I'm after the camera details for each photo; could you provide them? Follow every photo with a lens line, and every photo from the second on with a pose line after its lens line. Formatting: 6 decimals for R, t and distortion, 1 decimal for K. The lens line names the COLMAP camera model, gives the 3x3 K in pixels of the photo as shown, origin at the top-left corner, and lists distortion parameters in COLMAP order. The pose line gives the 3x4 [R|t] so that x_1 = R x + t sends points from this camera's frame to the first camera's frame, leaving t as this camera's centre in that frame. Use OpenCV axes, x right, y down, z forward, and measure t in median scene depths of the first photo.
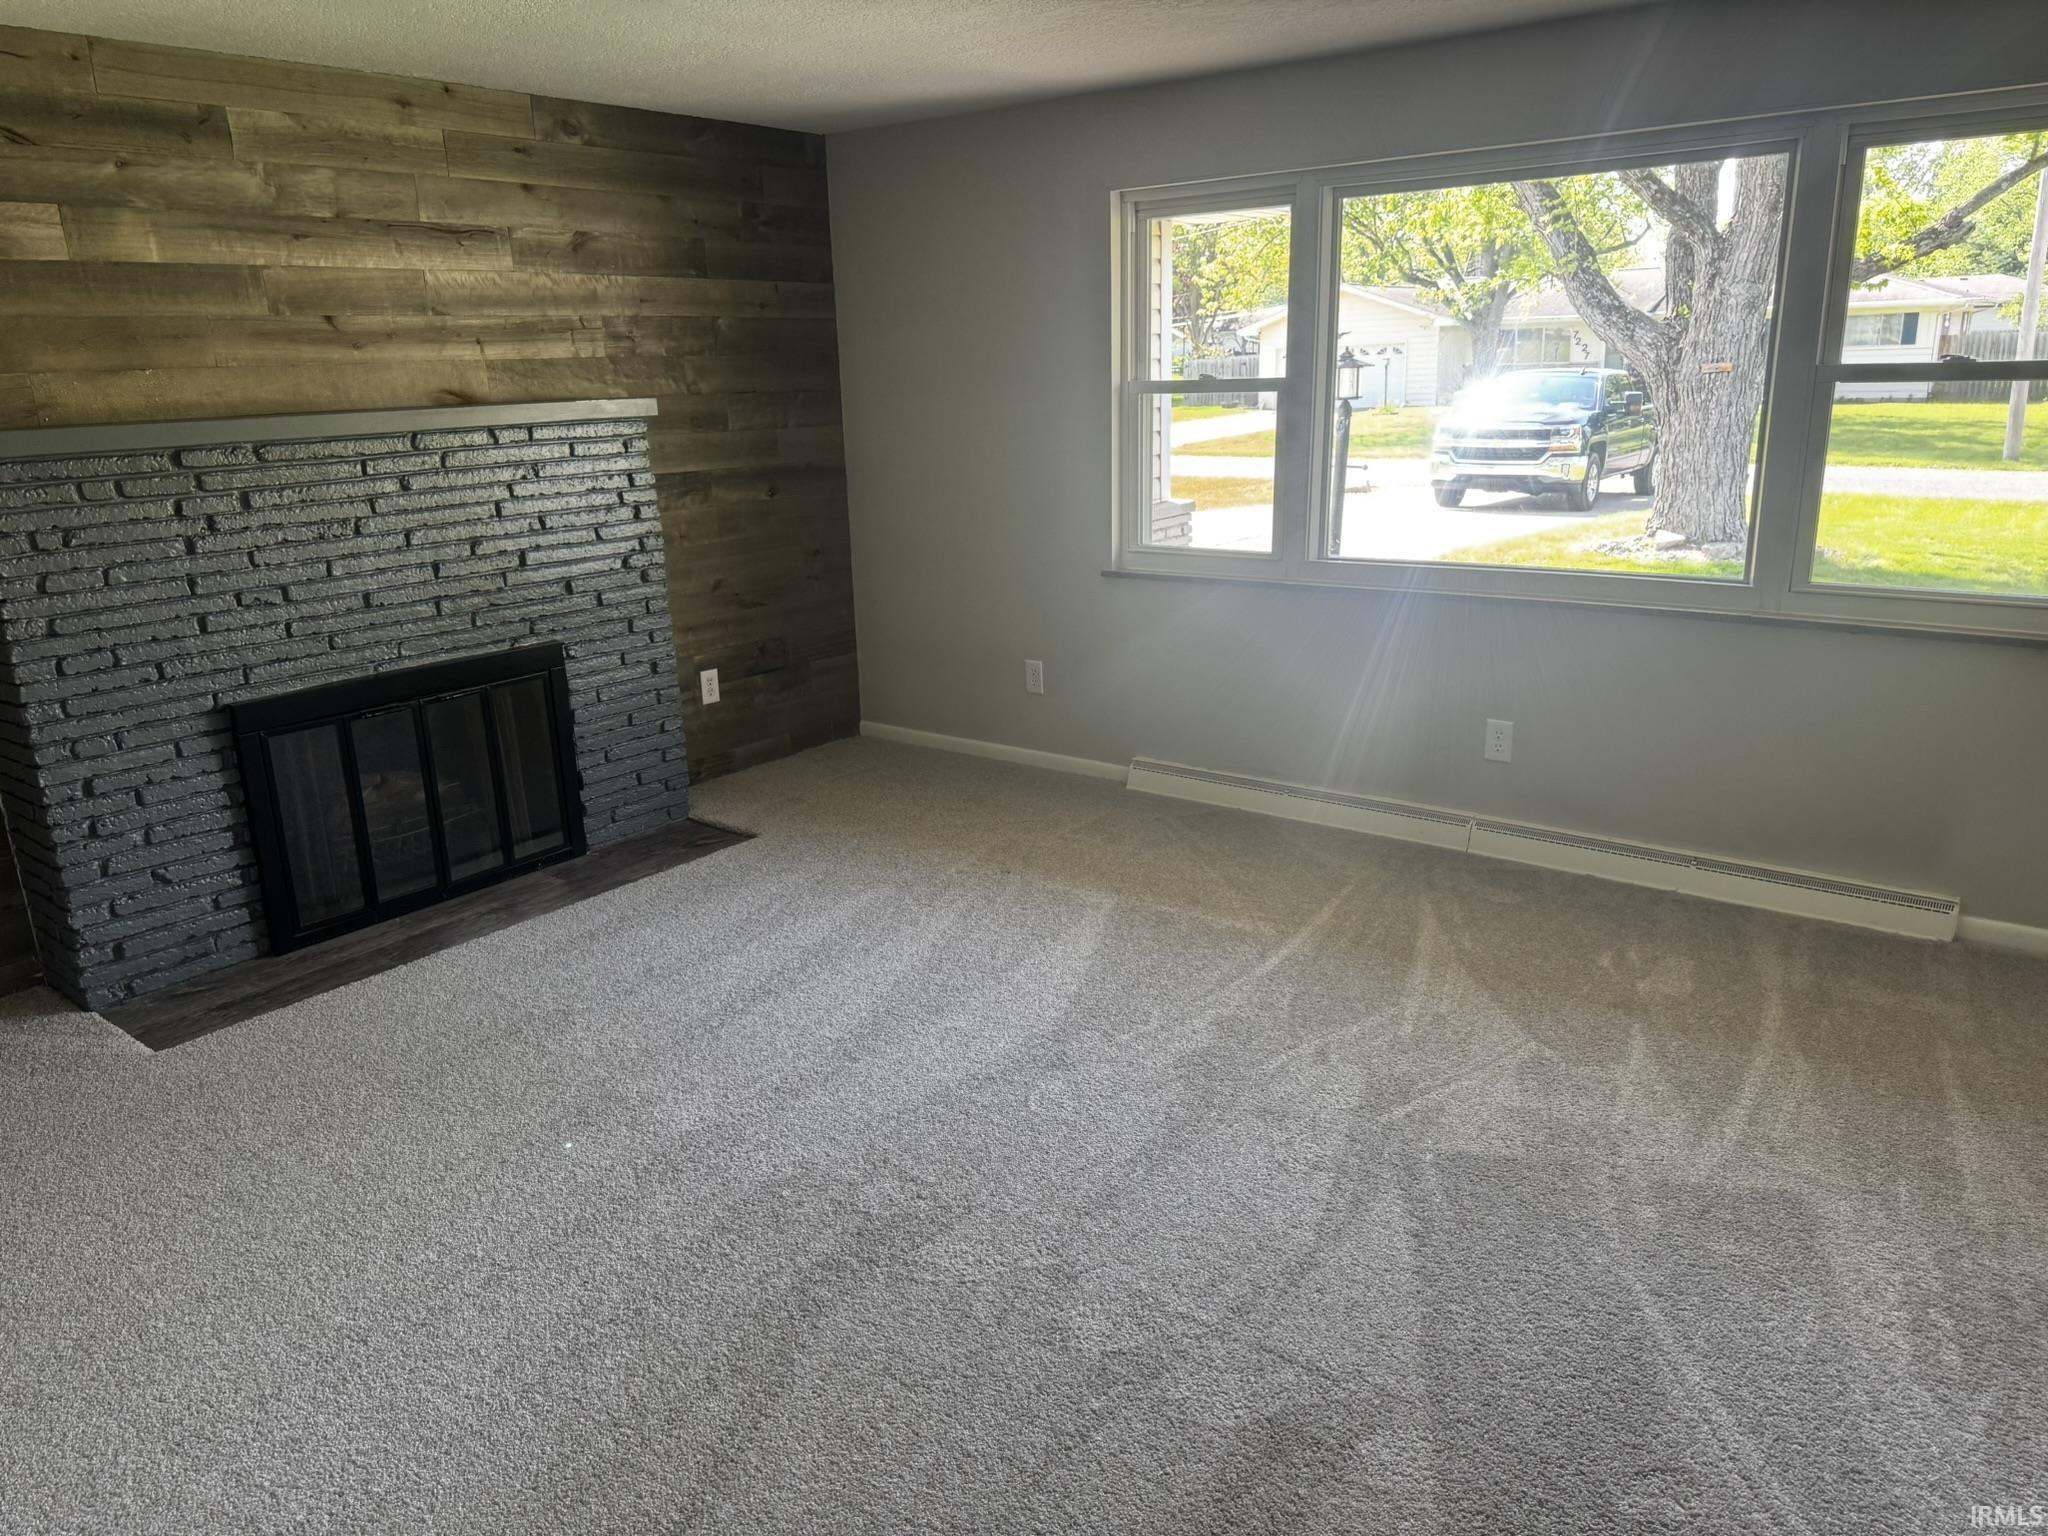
lens RADIAL K [[1444.8, 0, 1031.7], [0, 1444.8, 769.7], [0, 0, 1]] dist [0.070651, -0.095412]
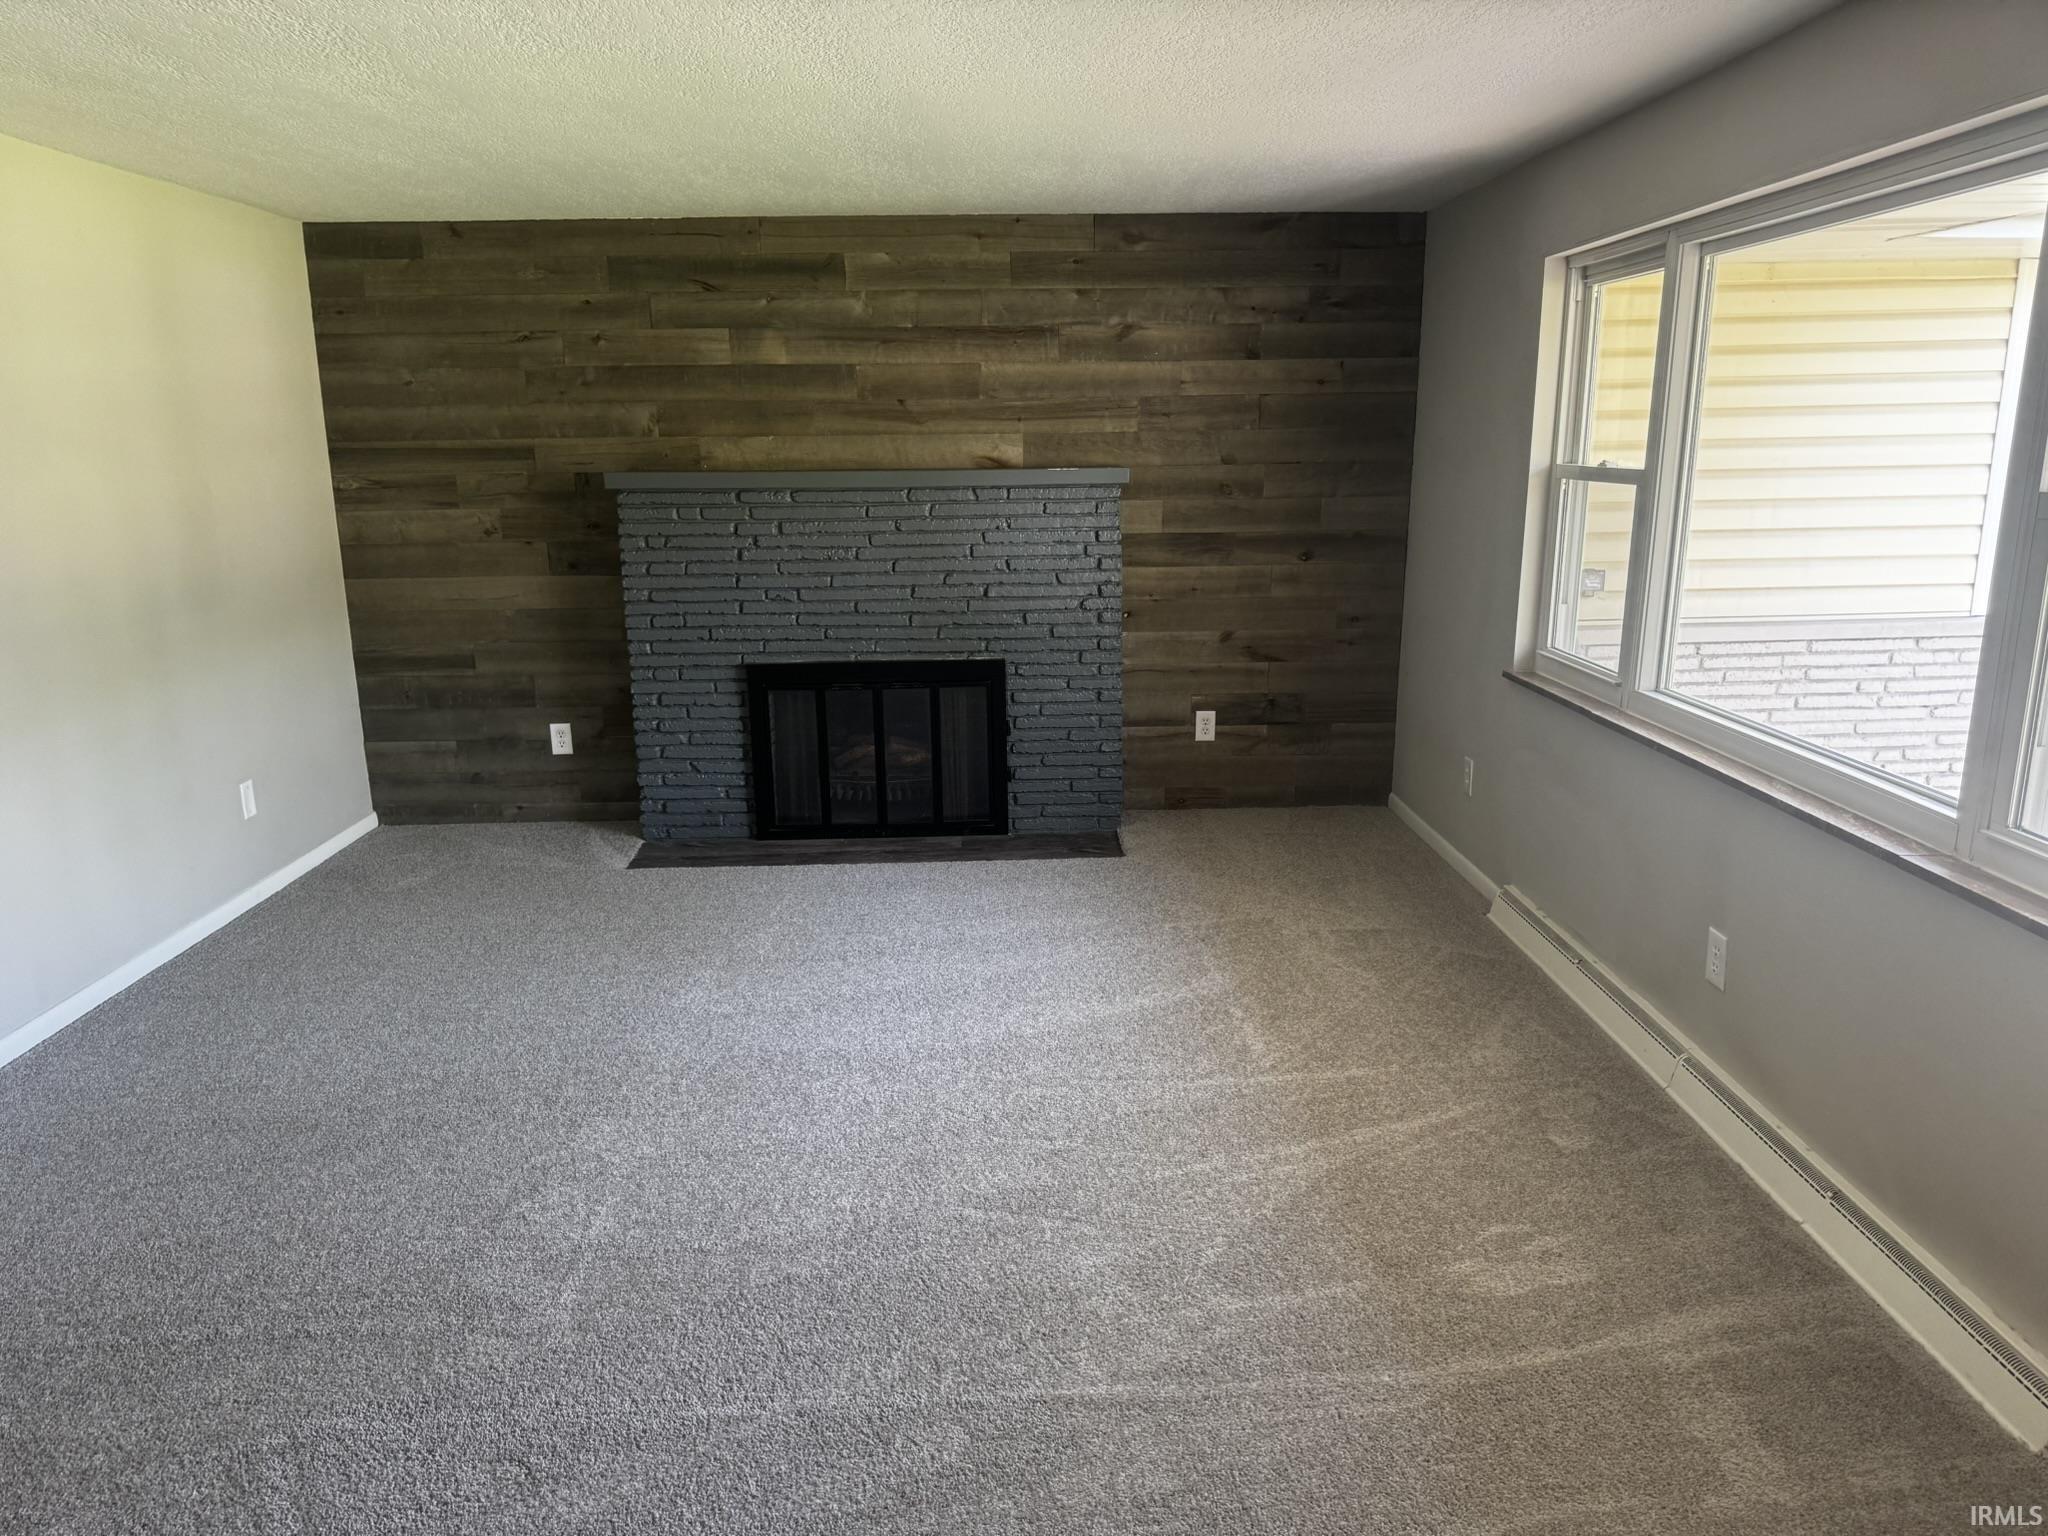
lens RADIAL K [[1444.8, 0, 1047.5], [0, 1444.8, 783.2], [0, 0, 1]] dist [0.070651, -0.095412]
pose [[0.635870, 0.204434, -0.744228, 0.682576], [-0.218087, 0.972577, 0.080826, -0.099969], [0.740343, 0.110911, 0.663017, 0.239209]]
